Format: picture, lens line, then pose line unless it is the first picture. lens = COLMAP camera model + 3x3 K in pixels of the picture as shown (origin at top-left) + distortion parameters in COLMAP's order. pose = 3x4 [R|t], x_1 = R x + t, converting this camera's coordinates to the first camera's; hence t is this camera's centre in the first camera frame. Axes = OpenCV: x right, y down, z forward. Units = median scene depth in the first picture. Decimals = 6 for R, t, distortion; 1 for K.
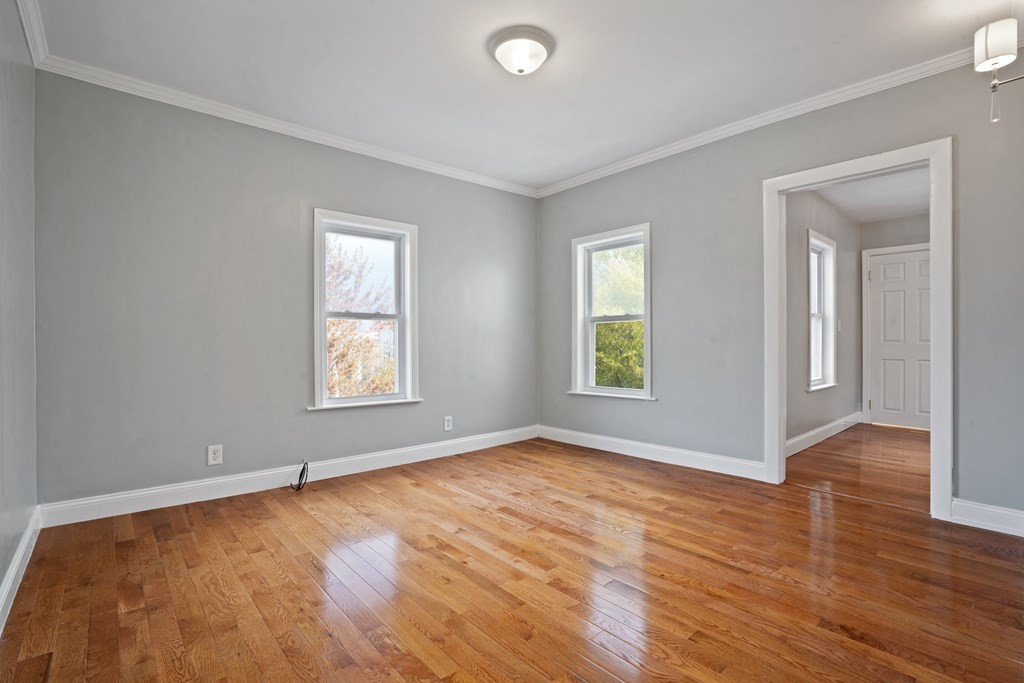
lens RADIAL K [[466.8, 0, 513.4], [0, 466.8, 347.8], [0, 0, 1]] dist [-0.006910, 0.000527]
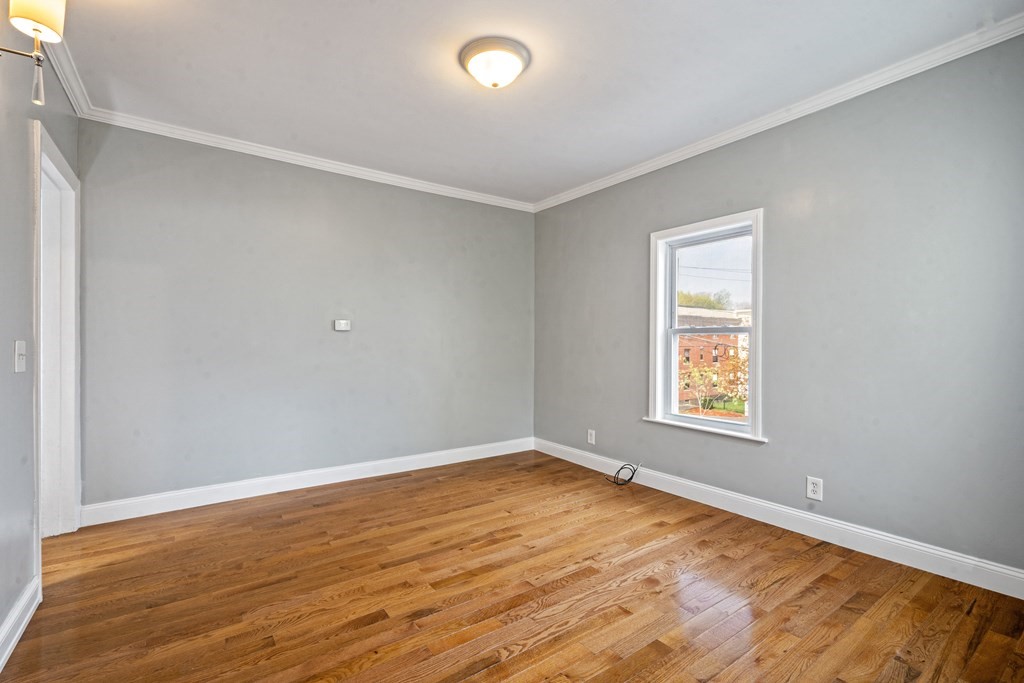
lens RADIAL K [[466.8, 0, 516.2], [0, 466.8, 346.3], [0, 0, 1]] dist [-0.006910, 0.000527]
pose [[-0.100486, 0.002378, -0.994936, 0.835099], [-0.016830, 0.999850, 0.004089, -0.047465], [0.994796, 0.017155, -0.100431, 0.986774]]
